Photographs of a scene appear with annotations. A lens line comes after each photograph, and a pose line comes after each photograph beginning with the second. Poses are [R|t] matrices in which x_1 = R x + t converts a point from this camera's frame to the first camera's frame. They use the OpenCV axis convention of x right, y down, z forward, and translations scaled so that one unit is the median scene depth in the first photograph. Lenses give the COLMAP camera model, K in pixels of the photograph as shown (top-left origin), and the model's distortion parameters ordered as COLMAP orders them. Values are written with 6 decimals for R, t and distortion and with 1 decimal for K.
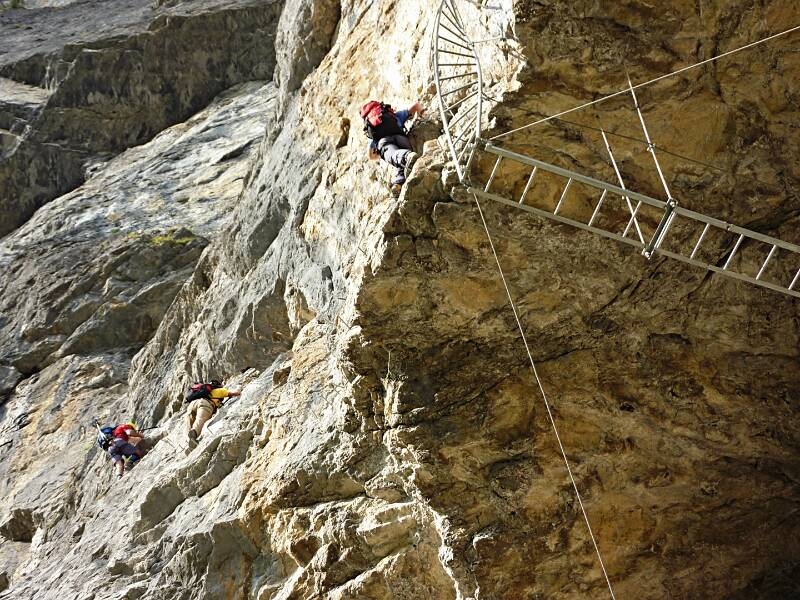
lens RADIAL K [[1531.7, 0, 395.9], [0, 1531.7, 287.0], [0, 0, 1]] dist [0.023518, -0.464206]
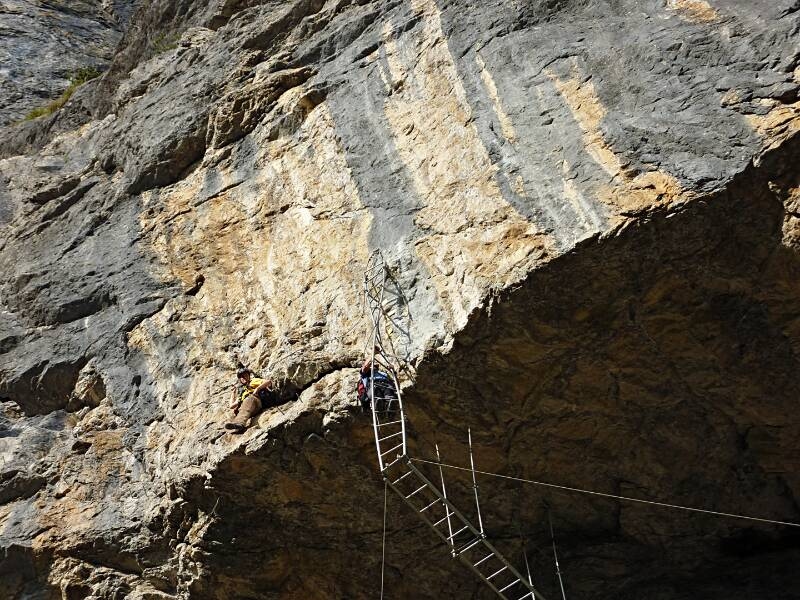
lens RADIAL K [[1754.1, 0, 380.0], [0, 1754.1, 289.1], [0, 0, 1]] dist [0.015904, 0.115215]
pose [[0.846194, 0.441293, 0.298690, -0.414080], [-0.440874, 0.894617, -0.072730, -0.072364], [-0.299308, -0.070141, 0.951575, -0.529951]]
